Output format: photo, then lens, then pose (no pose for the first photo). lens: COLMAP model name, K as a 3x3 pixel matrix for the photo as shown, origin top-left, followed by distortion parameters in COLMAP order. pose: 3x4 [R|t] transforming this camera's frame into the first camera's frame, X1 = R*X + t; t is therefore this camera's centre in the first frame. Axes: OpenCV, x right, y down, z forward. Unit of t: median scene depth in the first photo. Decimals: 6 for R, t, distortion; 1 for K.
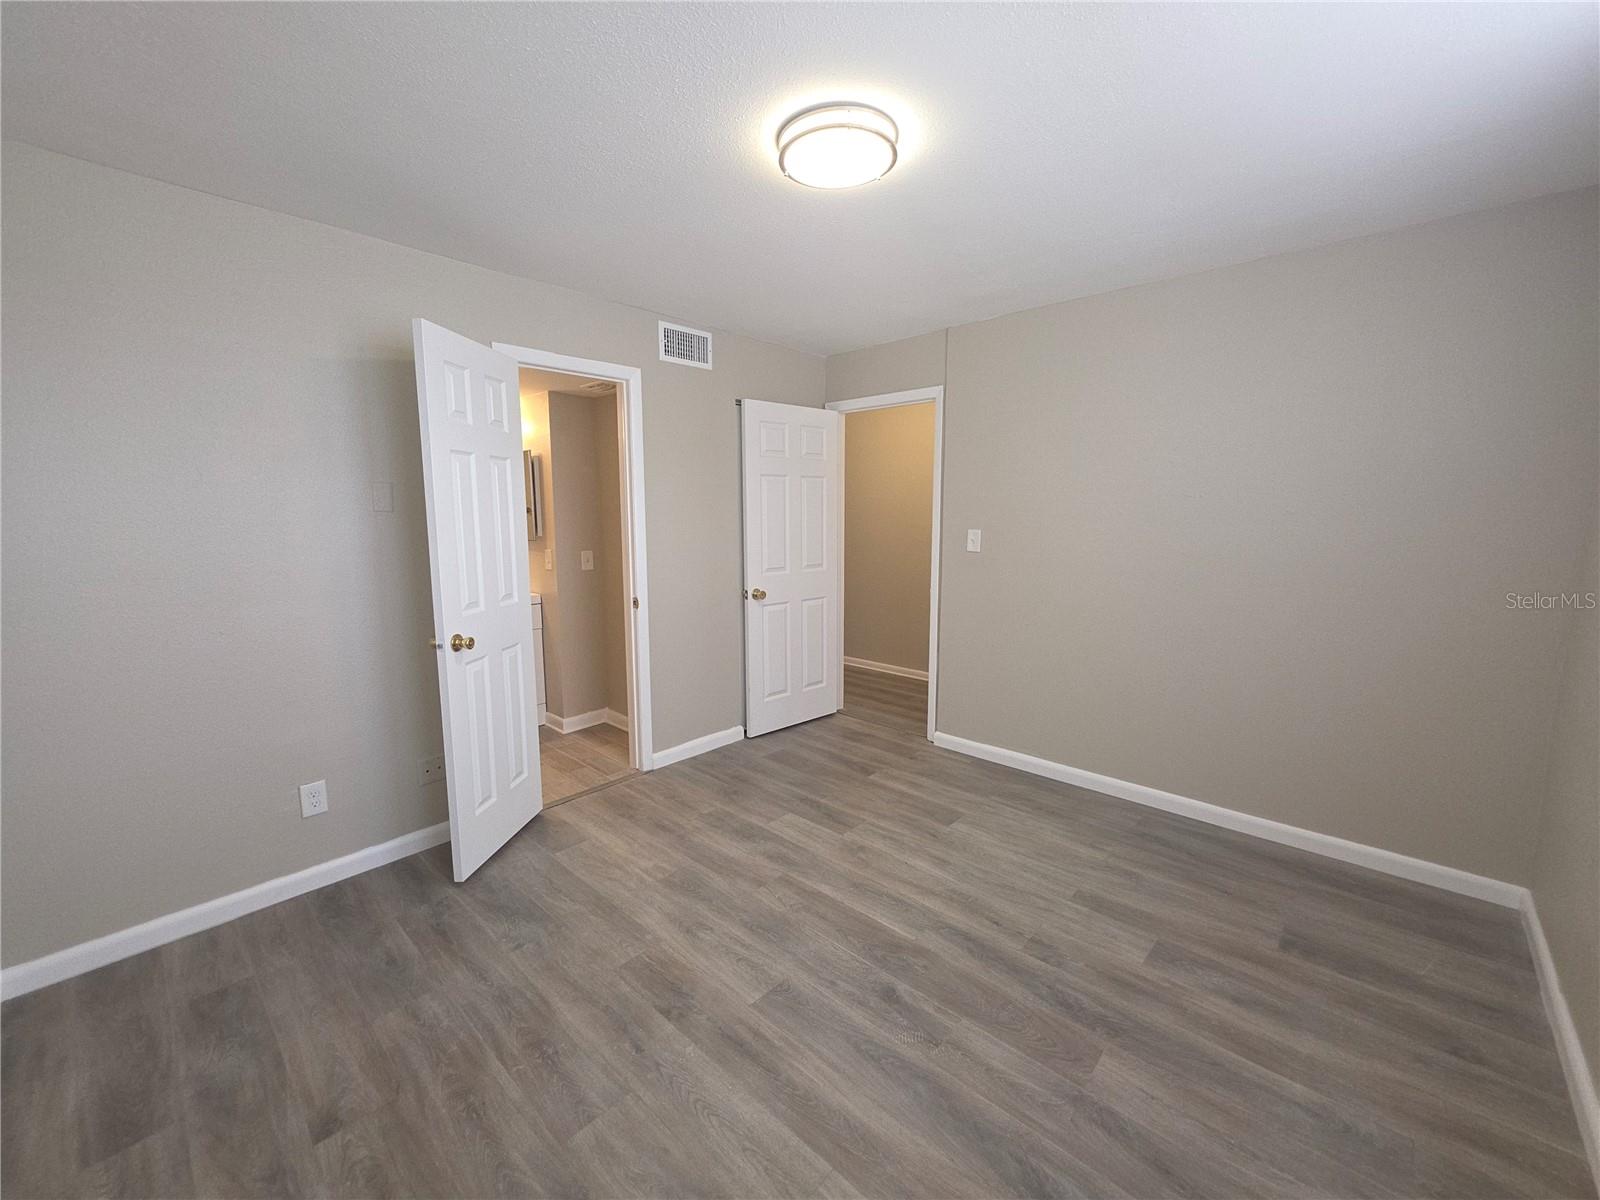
lens RADIAL K [[644.5, 0, 793.1], [0, 644.5, 596.0], [0, 0, 1]] dist [0.001145, 0.000543]
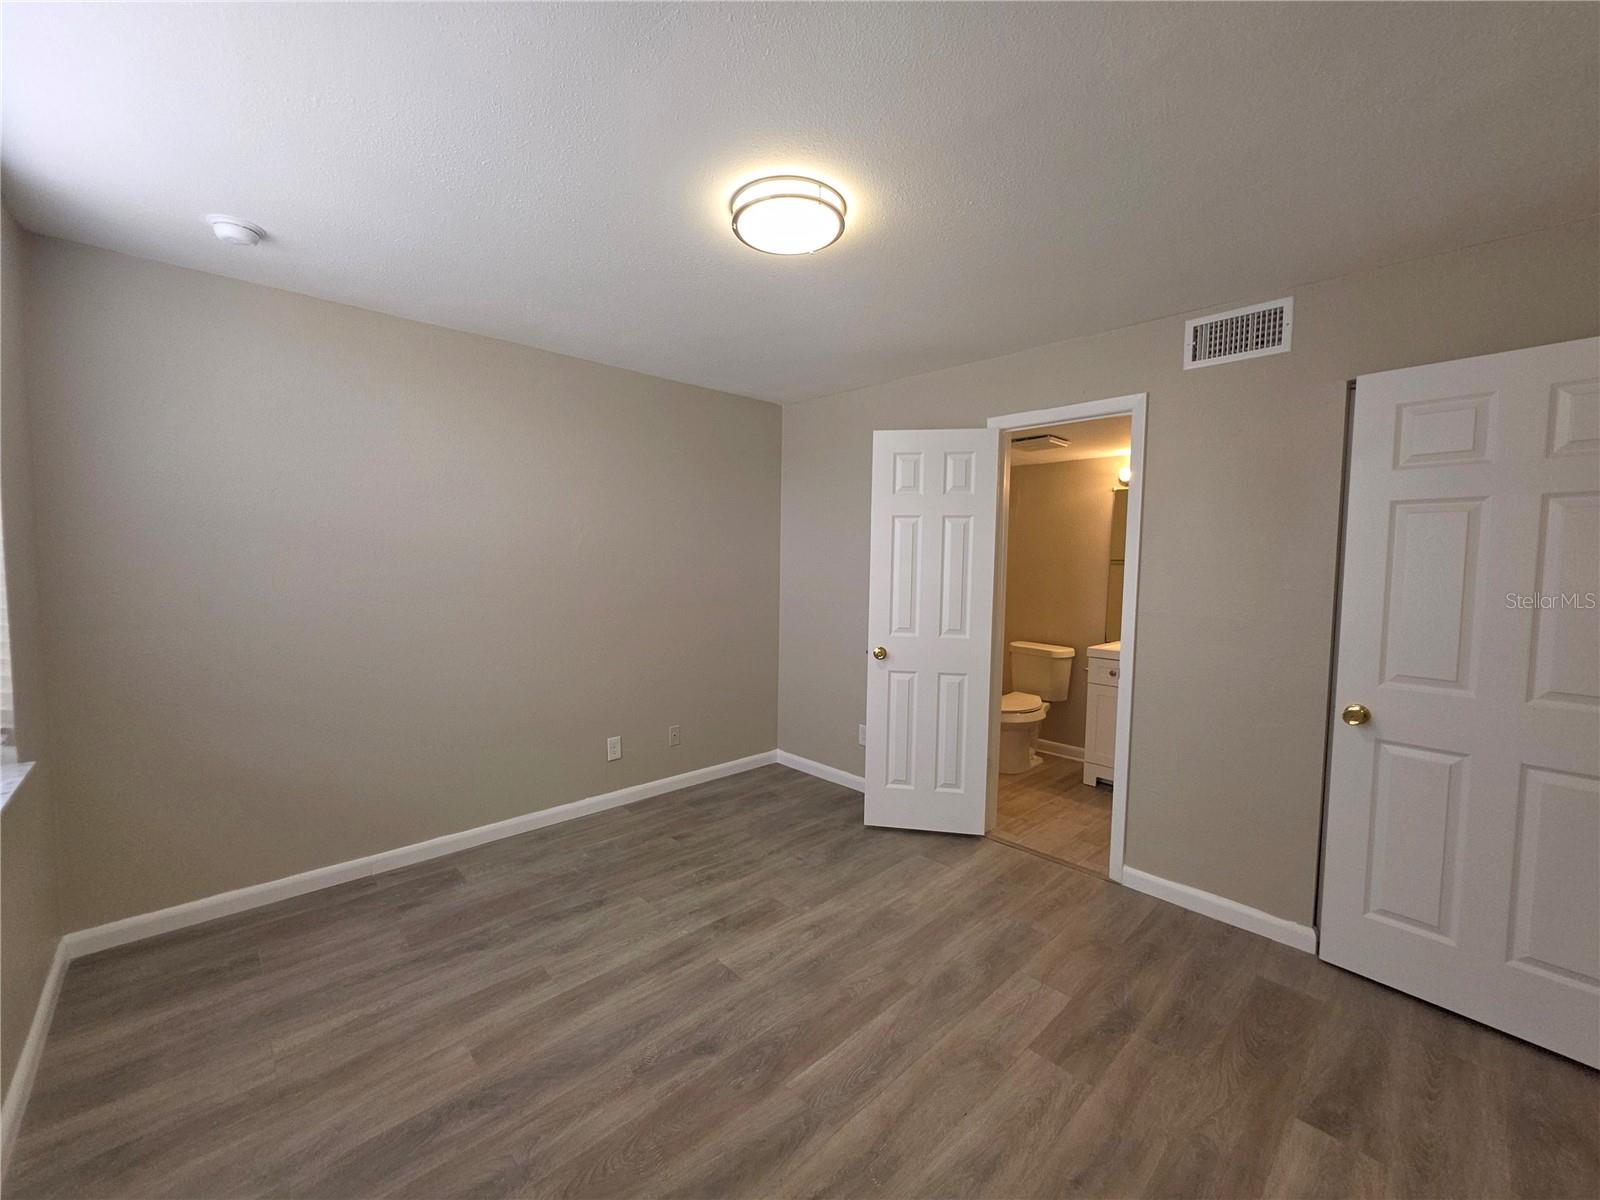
lens RADIAL K [[644.5, 0, 793.7], [0, 644.5, 597.8], [0, 0, 1]] dist [0.001145, 0.000543]
pose [[-0.064210, 0.066480, -0.995720, 0.929192], [-0.144004, 0.986718, 0.075166, -0.132927], [0.987492, 0.148214, -0.053783, 0.934827]]
